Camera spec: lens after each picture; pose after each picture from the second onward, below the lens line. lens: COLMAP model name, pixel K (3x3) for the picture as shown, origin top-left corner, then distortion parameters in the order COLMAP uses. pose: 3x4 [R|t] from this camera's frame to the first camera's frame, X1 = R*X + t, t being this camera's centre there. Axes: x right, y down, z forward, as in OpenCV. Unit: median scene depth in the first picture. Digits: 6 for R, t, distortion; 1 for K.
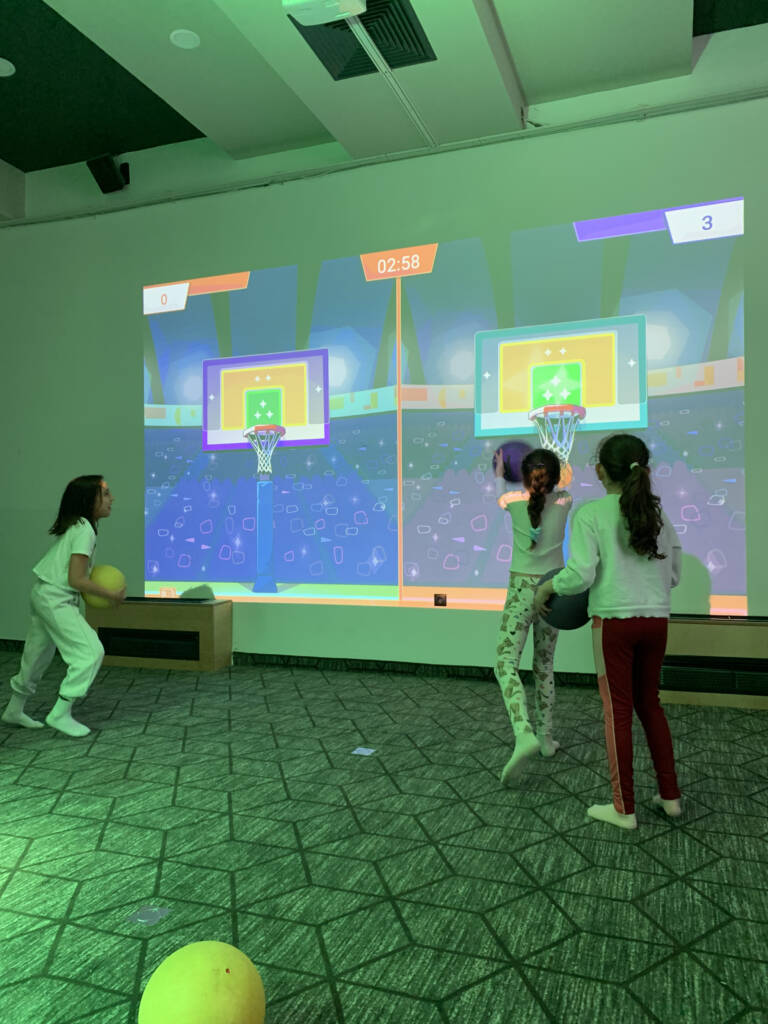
lens RADIAL K [[787.2, 0, 380.7], [0, 787.2, 507.8], [0, 0, 1]] dist [0.020593, -0.011269]
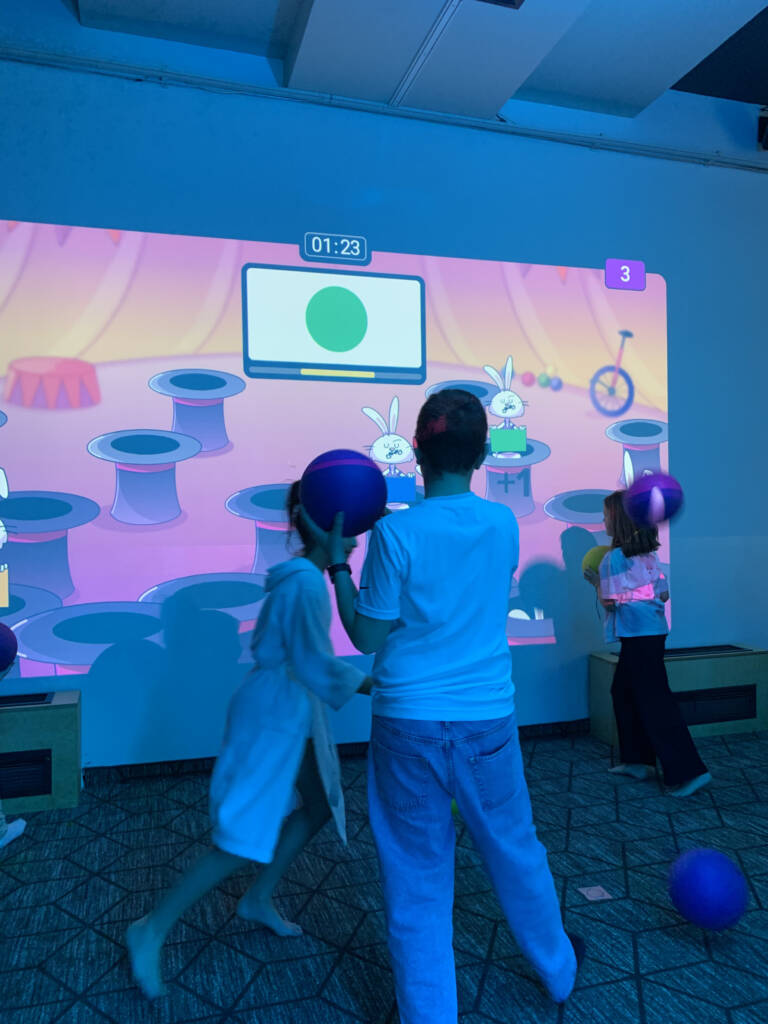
lens RADIAL K [[787.2, 0, 380.7], [0, 787.2, 509.7], [0, 0, 1]] dist [0.020593, -0.011269]
pose [[0.792494, 0.007505, 0.609834, -0.619866], [-0.003863, 0.999966, -0.007287, -0.047029], [-0.609868, 0.003420, 0.792496, 0.508342]]
